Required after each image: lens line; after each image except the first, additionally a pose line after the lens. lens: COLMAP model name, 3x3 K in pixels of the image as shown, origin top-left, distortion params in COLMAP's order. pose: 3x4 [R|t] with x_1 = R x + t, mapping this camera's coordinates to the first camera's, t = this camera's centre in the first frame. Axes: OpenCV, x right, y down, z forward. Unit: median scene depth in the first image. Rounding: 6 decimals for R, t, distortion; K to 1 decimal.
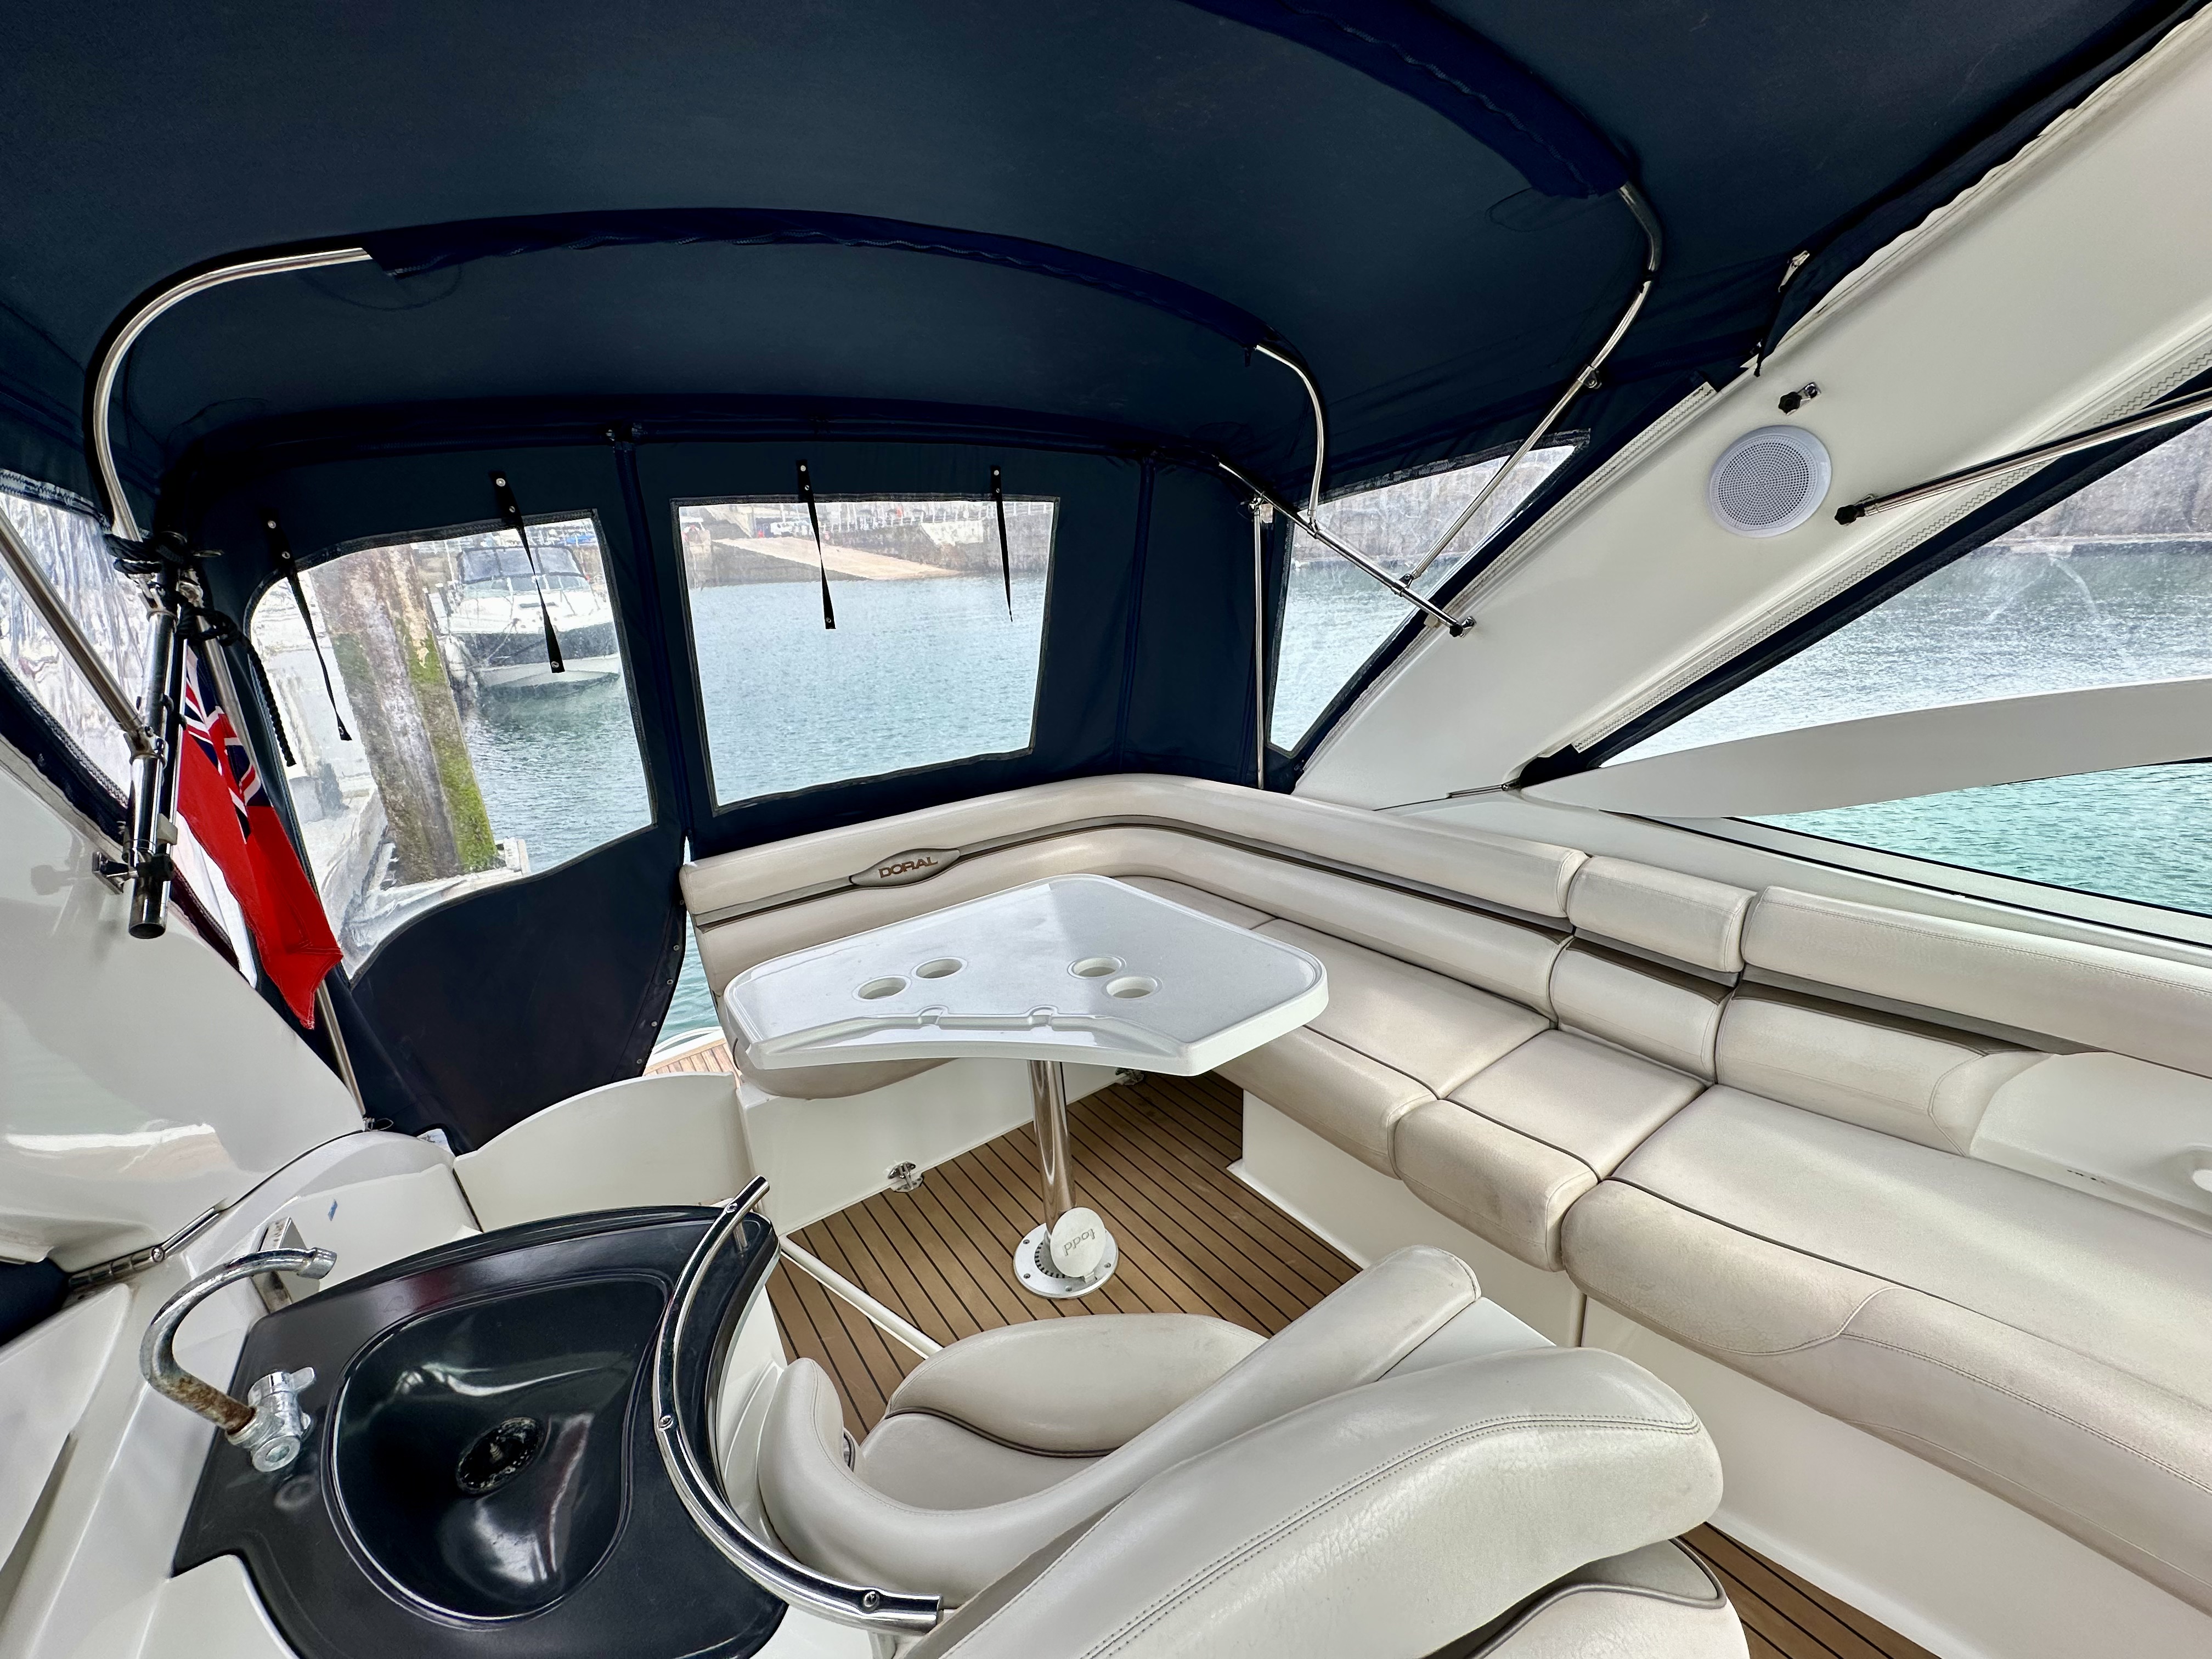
lens RADIAL K [[895.2, 0, 1111.9], [0, 895.2, 827.3], [0, 0, 1]] dist [0.022851, 0.000073]
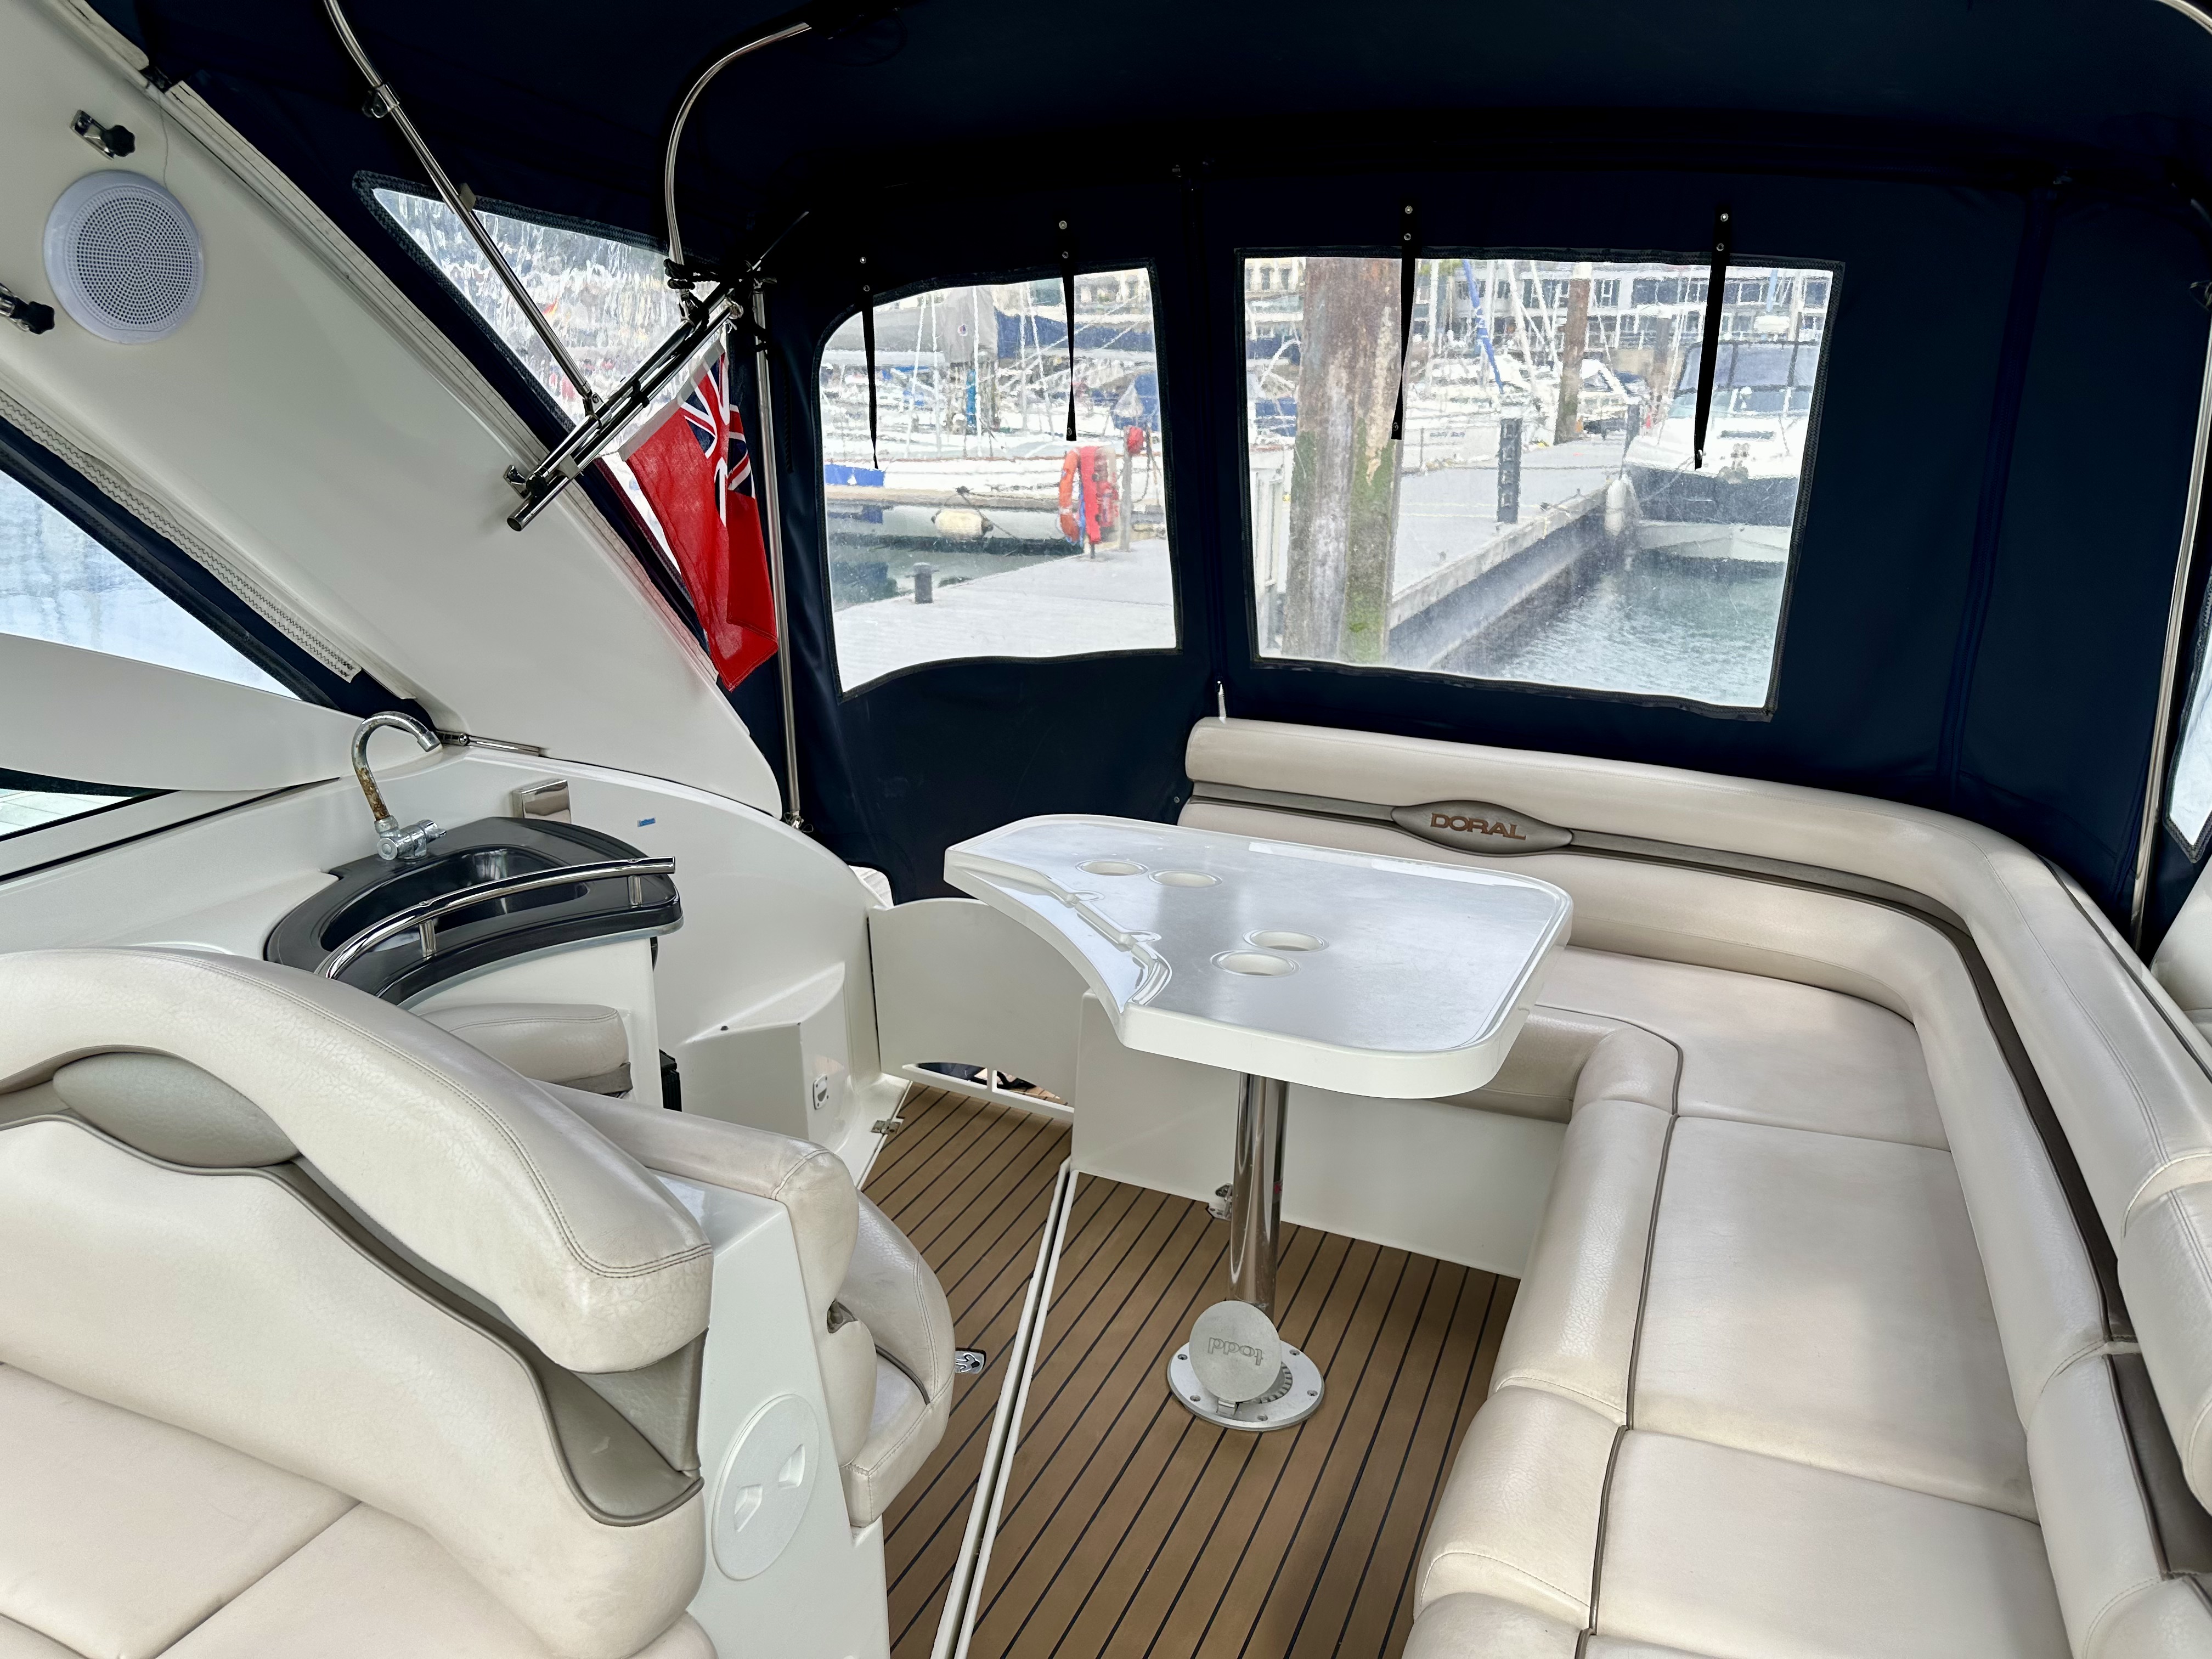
lens RADIAL K [[1516.9, 0, 1127.2], [0, 1516.9, 848.2], [0, 0, 1]] dist [0.065950, -0.099859]
pose [[0.527975, 0.319090, -0.787035, 0.677092], [-0.318964, 0.933390, 0.164453, -0.055235], [0.787086, 0.164209, 0.594585, 0.190938]]
